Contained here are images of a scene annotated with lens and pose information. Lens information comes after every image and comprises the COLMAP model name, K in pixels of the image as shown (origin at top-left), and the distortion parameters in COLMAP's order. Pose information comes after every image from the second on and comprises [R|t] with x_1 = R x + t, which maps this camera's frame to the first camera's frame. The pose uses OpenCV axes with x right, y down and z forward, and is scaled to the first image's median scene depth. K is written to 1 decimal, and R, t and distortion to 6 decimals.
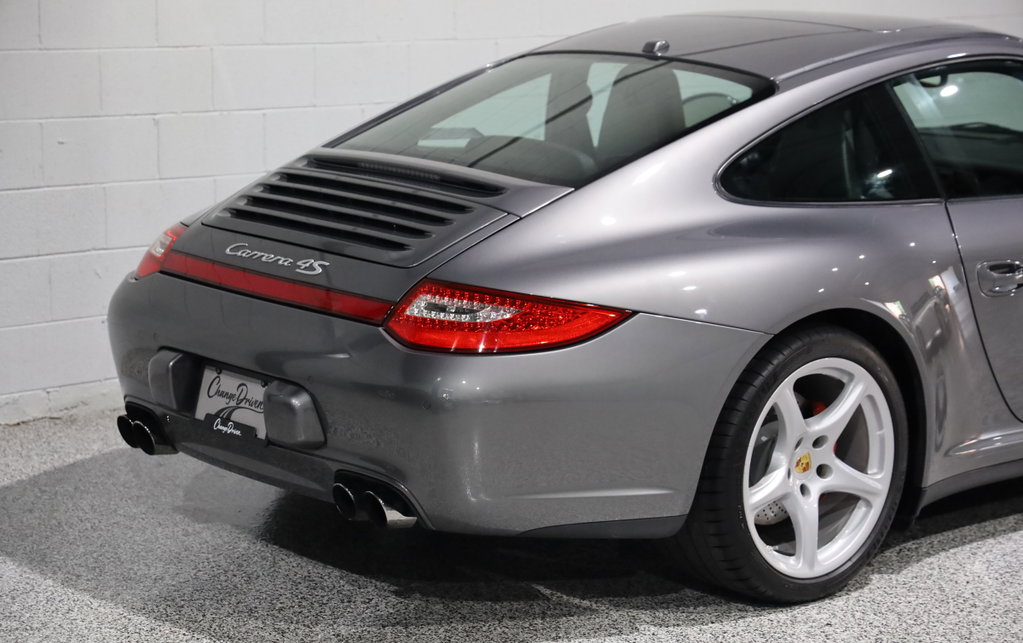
lens RADIAL K [[2424.5, 0, 511.5], [0, 2424.5, 321.5], [0, 0, 1]] dist [0.407593, 0.015055]
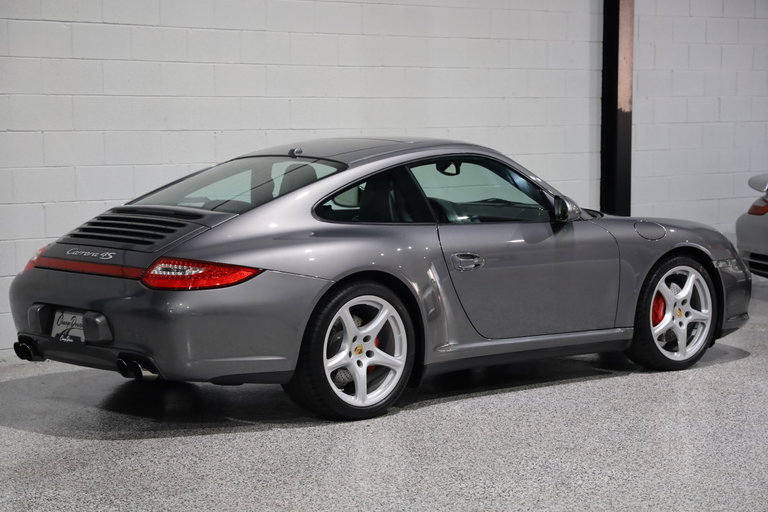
lens RADIAL K [[1868.3, 0, 384.0], [0, 1868.3, 256.0], [0, 0, 1]] dist [0.406464, -0.714590]
pose [[0.999688, -0.024903, 0.001962, 0.140042], [0.024975, 0.994693, -0.099810, 0.136022], [0.000534, 0.099828, 0.995005, -0.535152]]
